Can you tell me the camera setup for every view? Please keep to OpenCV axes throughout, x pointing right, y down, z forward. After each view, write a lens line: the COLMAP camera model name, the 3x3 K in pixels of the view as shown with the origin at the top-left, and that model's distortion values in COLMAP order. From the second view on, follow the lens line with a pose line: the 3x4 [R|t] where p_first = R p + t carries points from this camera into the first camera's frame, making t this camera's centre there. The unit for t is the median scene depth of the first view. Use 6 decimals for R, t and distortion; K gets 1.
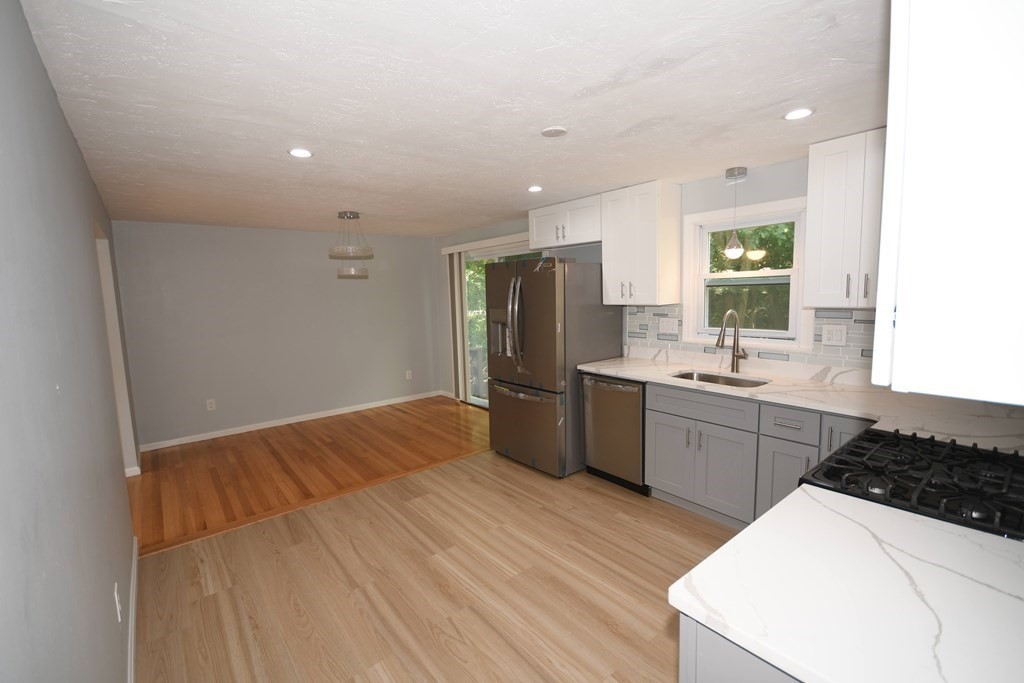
lens RADIAL K [[447.8, 0, 516.8], [0, 447.8, 341.1], [0, 0, 1]] dist [0.019082, -0.017548]
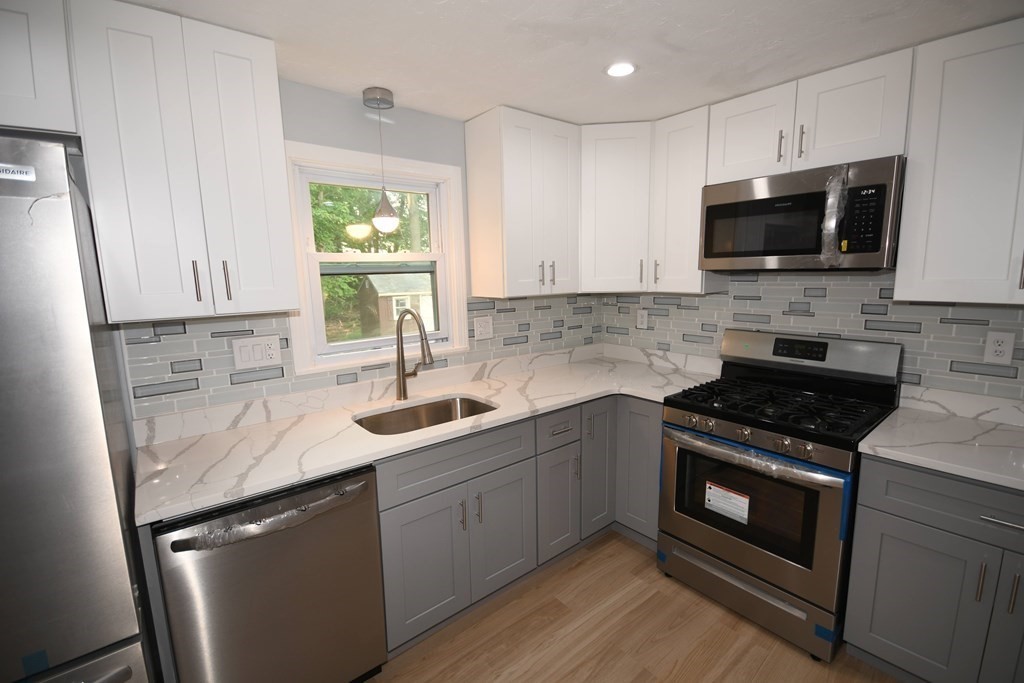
lens RADIAL K [[449.2, 0, 514.9], [0, 449.2, 340.9], [0, 0, 1]] dist [-0.000262, 0.000316]
pose [[-0.002122, -0.124191, 0.992256, -0.192396], [0.134335, 0.983229, 0.123348, -0.082474], [-0.990934, 0.133557, 0.014597, 0.825723]]
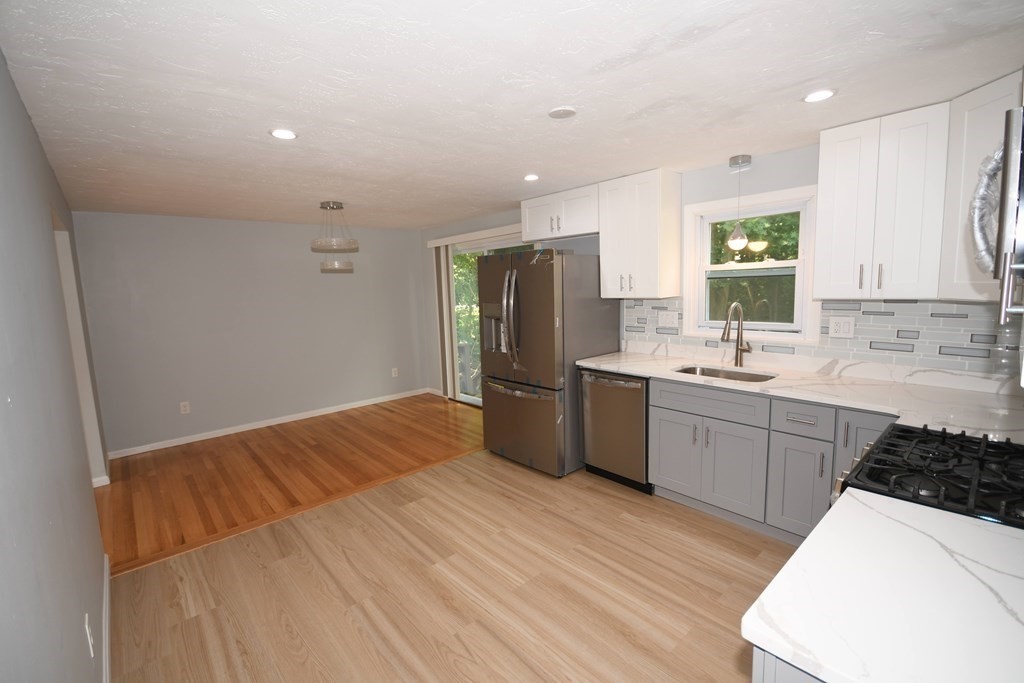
lens RADIAL K [[447.8, 0, 516.8], [0, 447.8, 341.1], [0, 0, 1]] dist [0.019082, -0.017548]
pose [[0.998960, -0.011586, 0.044106, -0.040145], [0.011071, 0.999868, 0.011905, -0.002307], [-0.044238, -0.011405, 0.998956, 0.046138]]
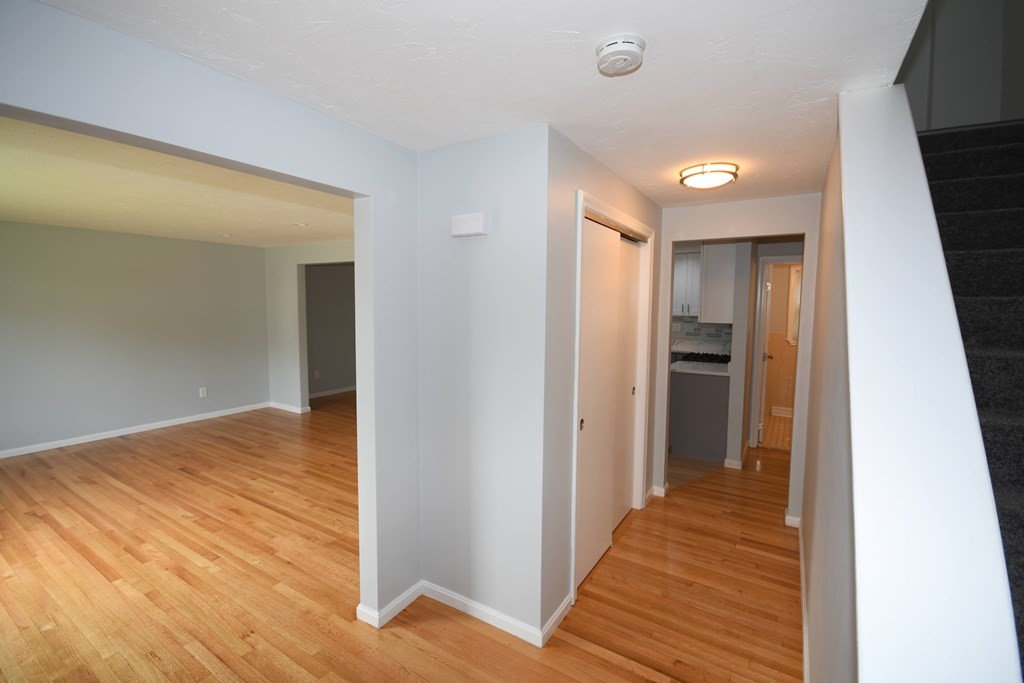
lens RADIAL K [[449.0, 0, 512.0], [0, 449.0, 341.5], [0, 0, 1]] dist [0.032777, -0.024706]
pose [[0.947565, 0.007776, 0.319468, -0.851518], [0.002628, 0.999480, -0.032123, 0.128020], [-0.319552, 0.031278, 0.947053, -0.953892]]
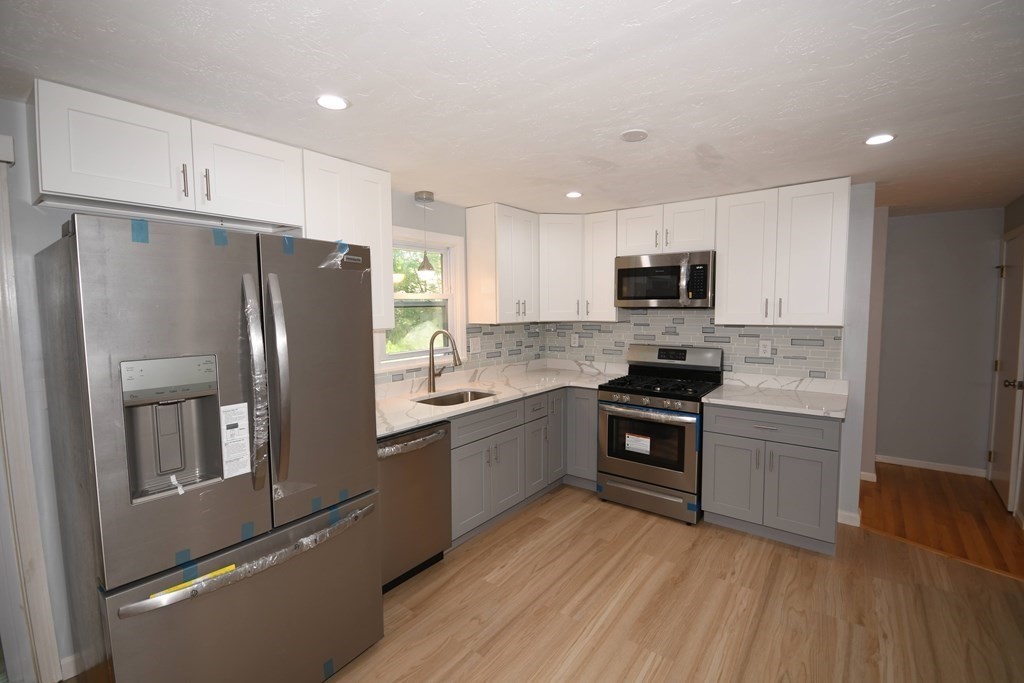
lens RADIAL K [[449.2, 0, 514.9], [0, 449.2, 340.9], [0, 0, 1]] dist [-0.000262, 0.000316]
pose [[-0.227313, -0.044046, 0.972825, -0.551218], [0.126432, 0.989187, 0.074330, -0.098521], [-0.965580, 0.139893, -0.219286, 1.049537]]
